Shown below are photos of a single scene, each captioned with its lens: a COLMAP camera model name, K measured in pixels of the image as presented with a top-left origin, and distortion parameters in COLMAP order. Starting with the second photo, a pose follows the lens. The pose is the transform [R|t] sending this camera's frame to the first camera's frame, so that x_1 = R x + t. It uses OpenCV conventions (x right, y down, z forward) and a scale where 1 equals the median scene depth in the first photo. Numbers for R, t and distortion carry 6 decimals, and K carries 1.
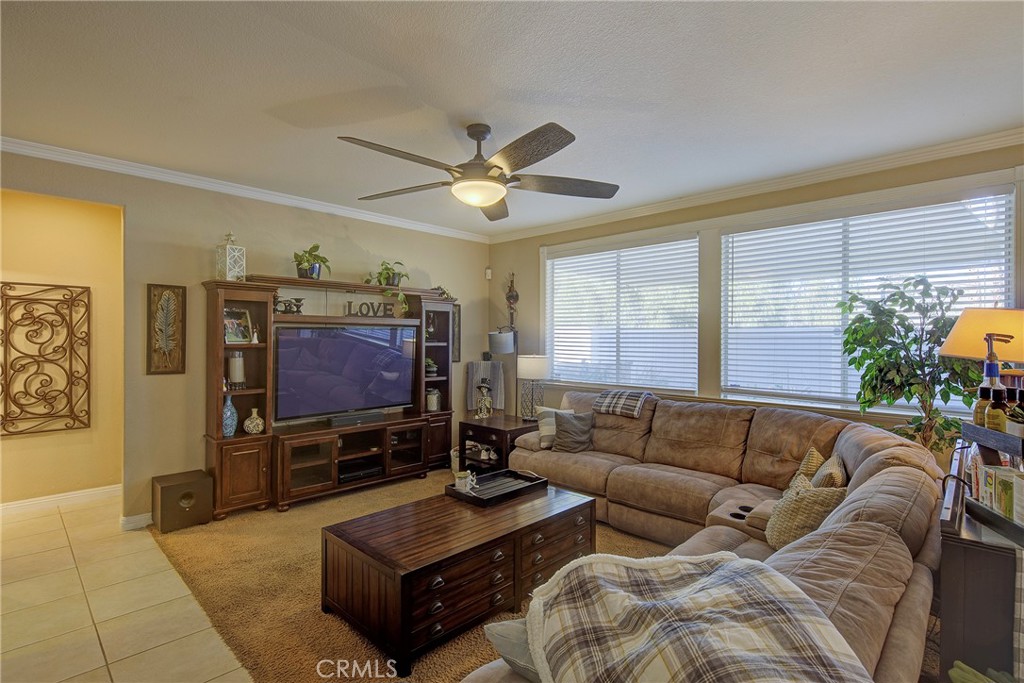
lens RADIAL K [[493.8, 0, 516.7], [0, 493.8, 340.4], [0, 0, 1]] dist [0.010682, -0.000829]
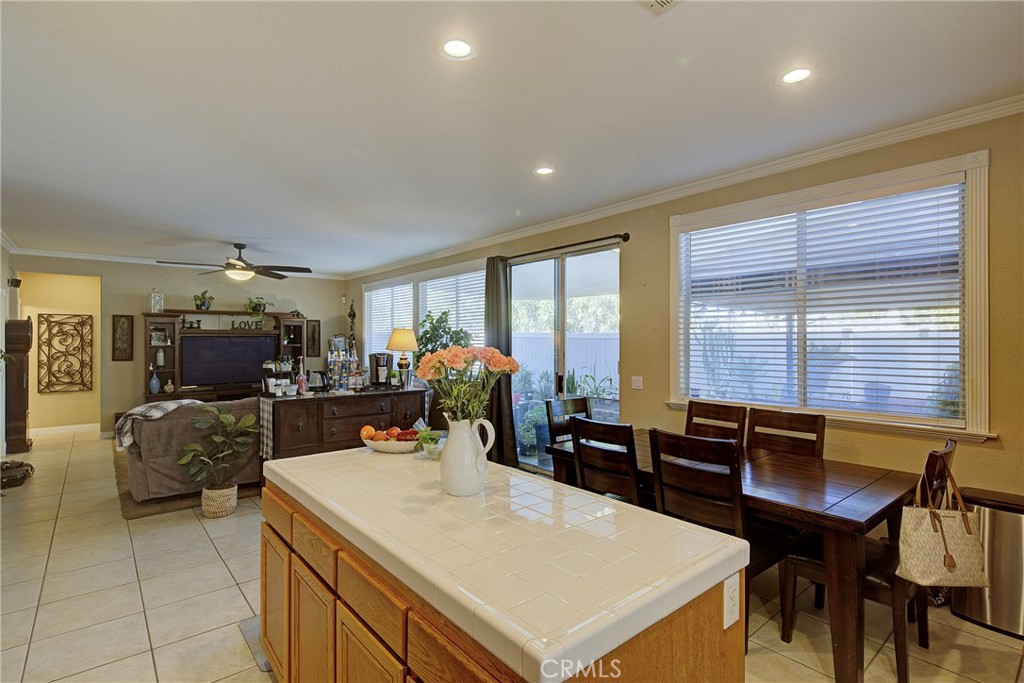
lens RADIAL K [[493.8, 0, 516.7], [0, 493.8, 340.4], [0, 0, 1]] dist [0.010682, -0.000829]
pose [[0.995174, -0.004755, -0.098009, 0.954042], [0.004314, 0.999980, -0.004713, 0.003397], [0.098030, 0.004267, 0.995174, -0.734661]]
